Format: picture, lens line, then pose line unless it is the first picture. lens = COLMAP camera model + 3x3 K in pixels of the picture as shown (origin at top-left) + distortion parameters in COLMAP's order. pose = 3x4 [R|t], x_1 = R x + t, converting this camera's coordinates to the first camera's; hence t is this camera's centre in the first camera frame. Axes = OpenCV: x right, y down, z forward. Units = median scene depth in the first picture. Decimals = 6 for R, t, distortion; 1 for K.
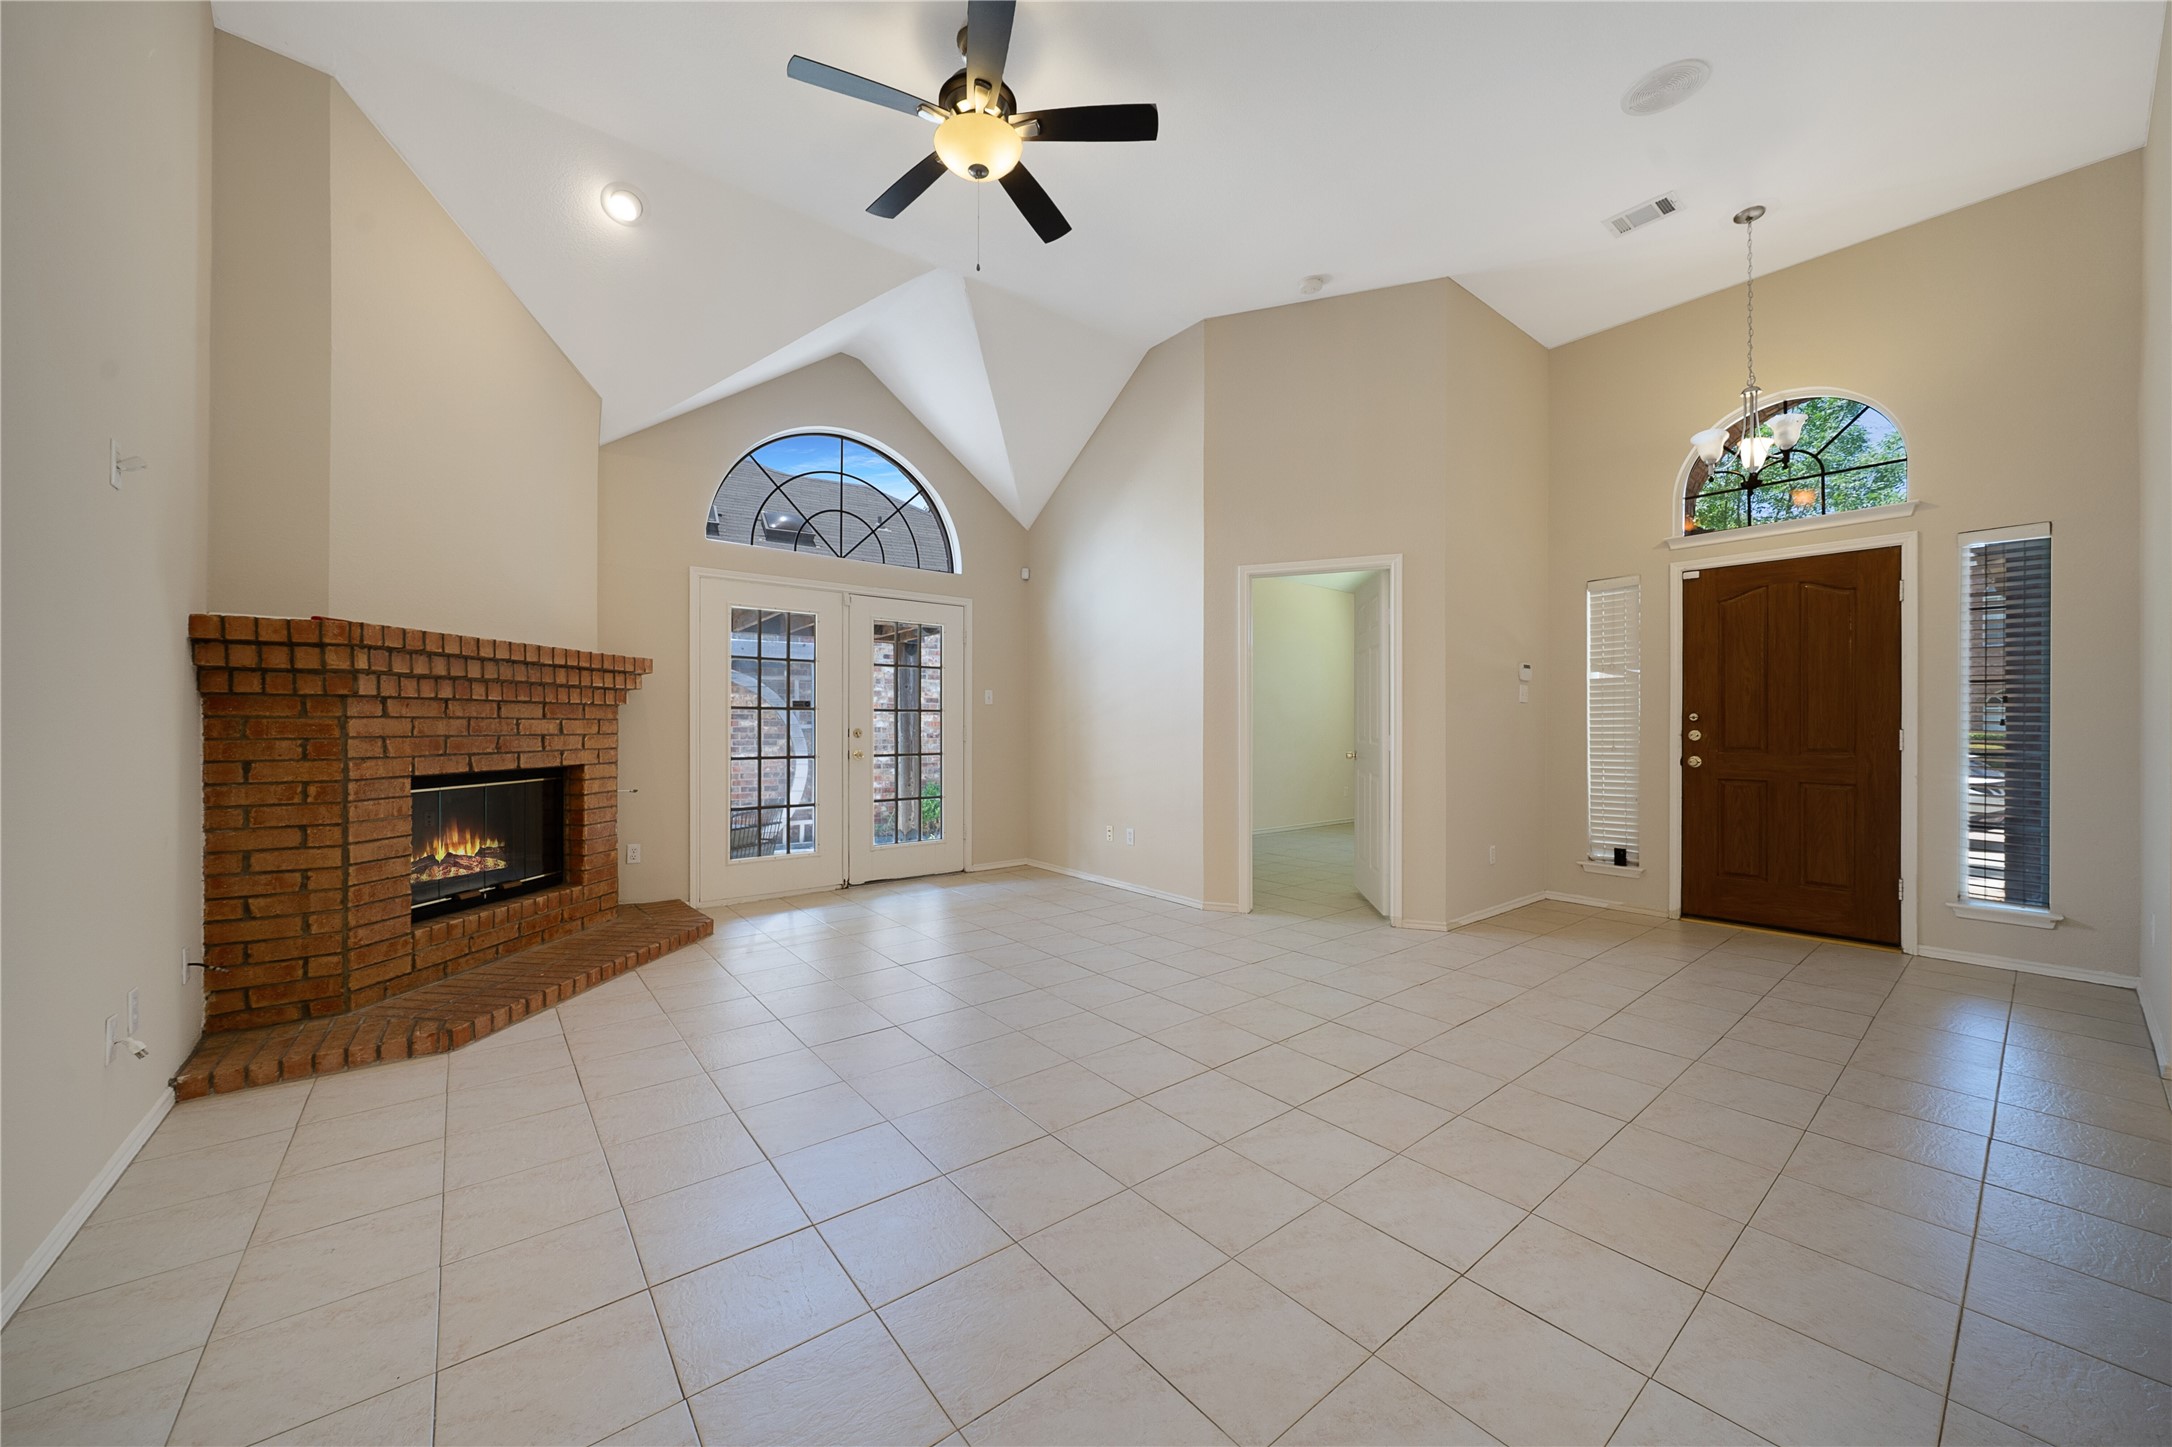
lens RADIAL K [[799.1, 0, 1096.5], [0, 799.1, 725.6], [0, 0, 1]] dist [-0.001519, -0.000162]
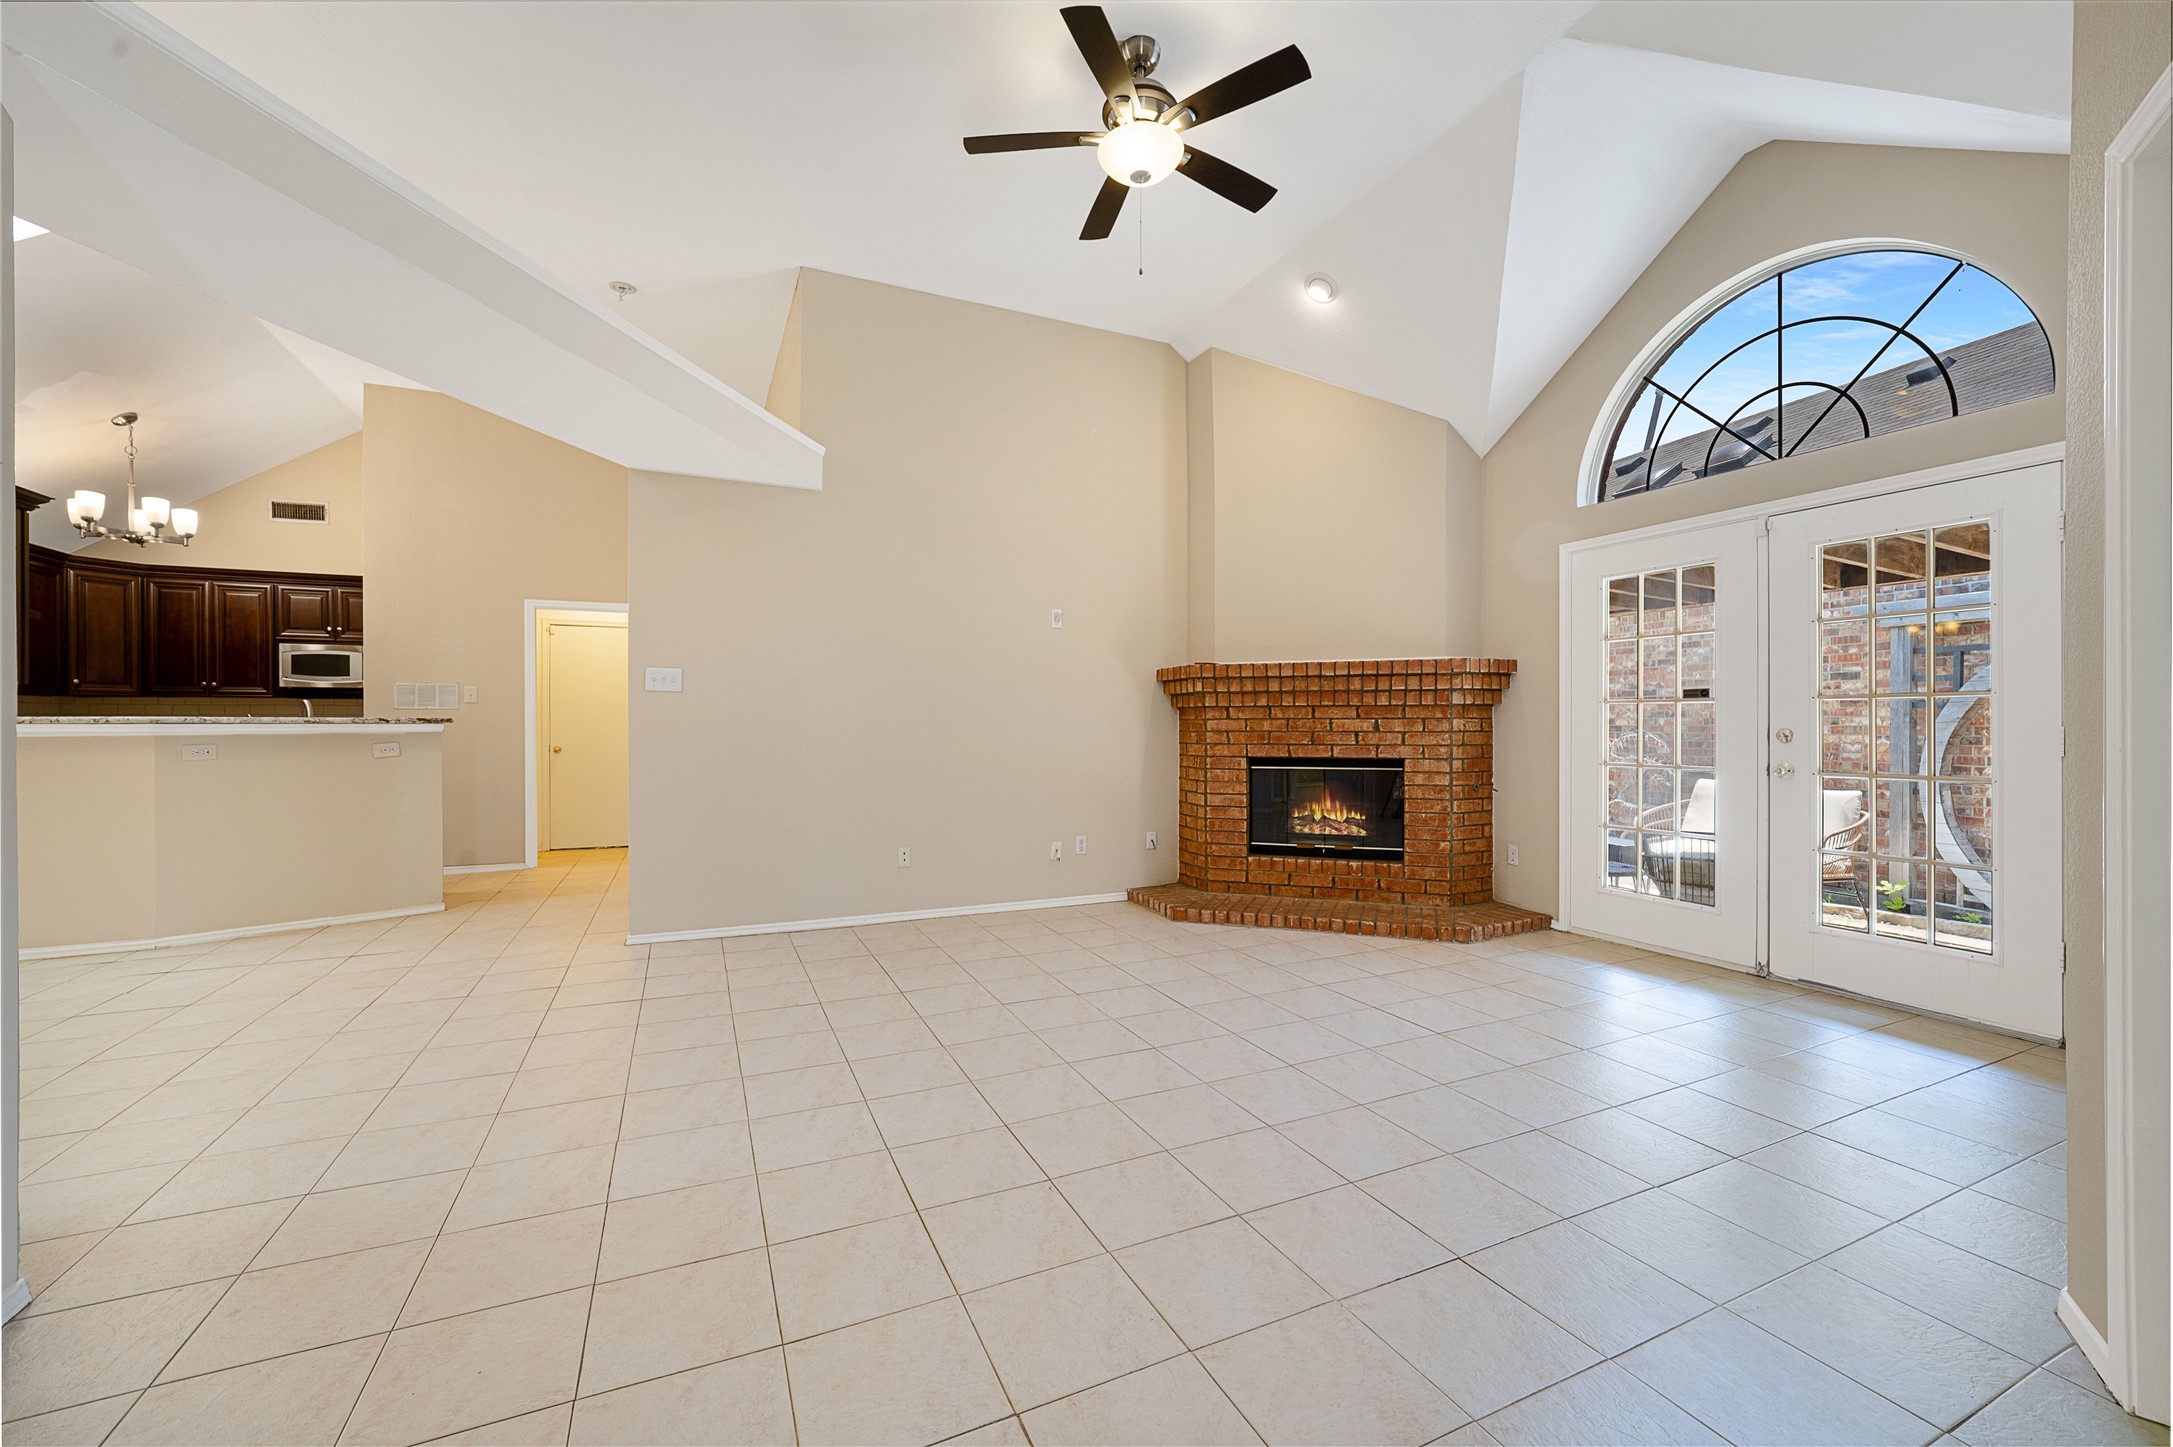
lens RADIAL K [[859.0, 0, 1086.5], [0, 859.0, 723.5], [0, 0, 1]] dist [-0.000413, 0.000191]
pose [[-0.240482, -0.003774, -0.970646, 0.655006], [-0.000209, 0.999993, -0.003837, 0.003877], [0.970653, -0.000720, -0.240481, 0.852970]]
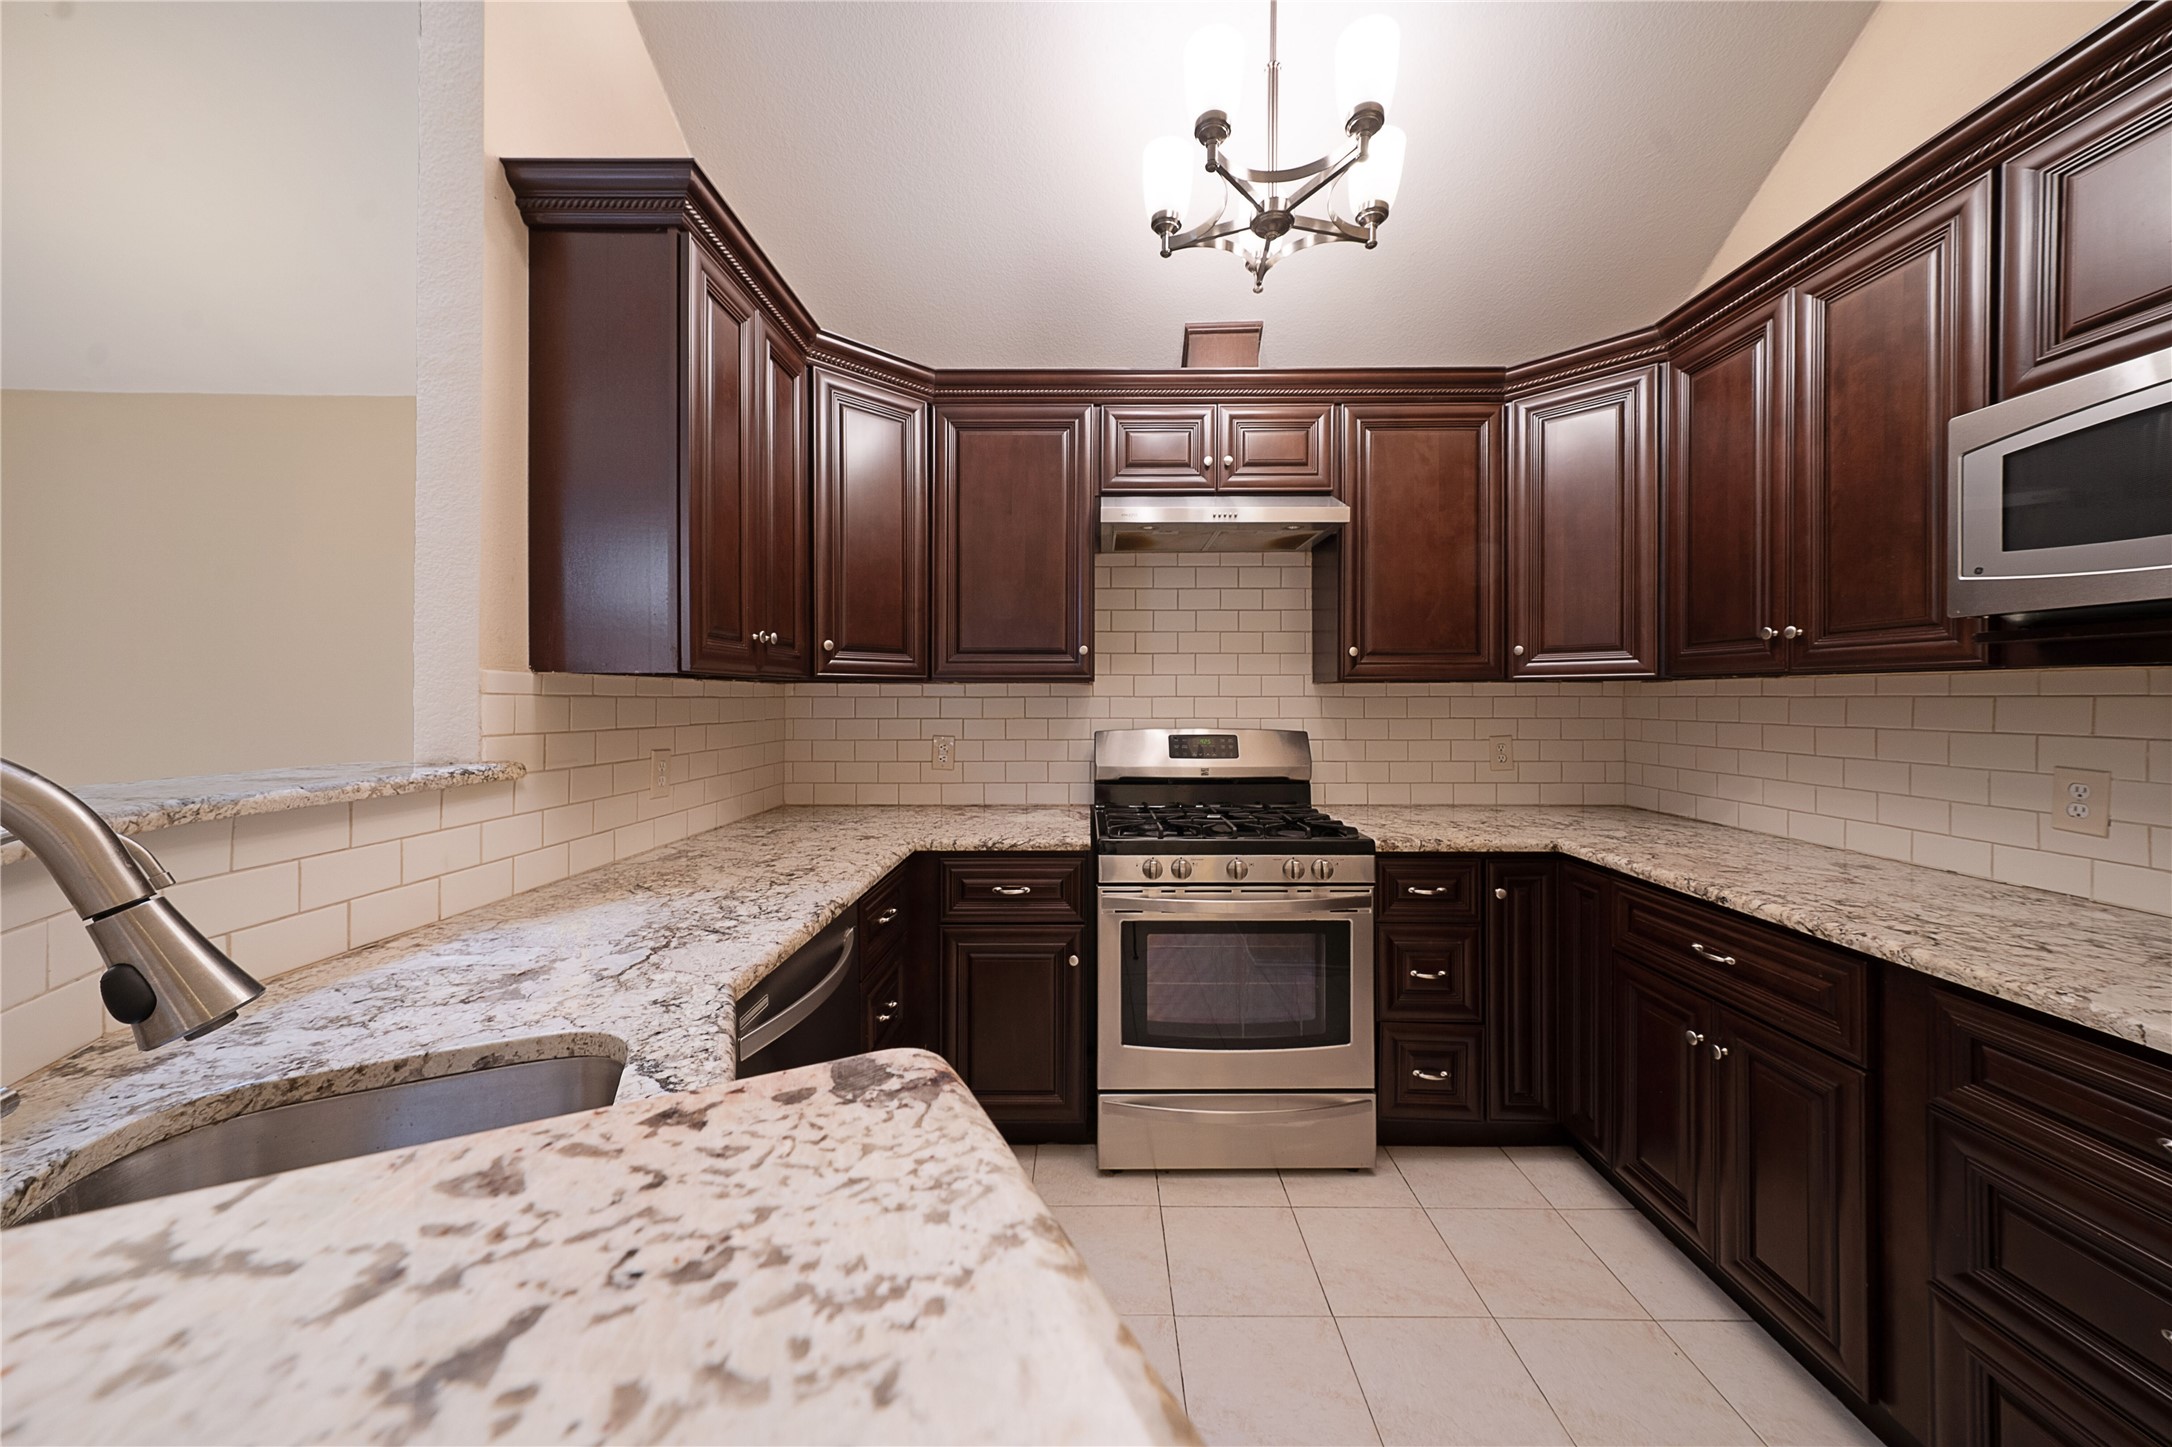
lens RADIAL K [[738.3, 0, 1094.9], [0, 738.3, 693.9], [0, 0, 1]] dist [0.008933, -0.000105]
pose [[-0.777470, 0.000976, 0.628919, -0.457582], [0.000086, 0.999999, -0.001446, -0.039305], [-0.628920, -0.001070, -0.777469, -0.537338]]
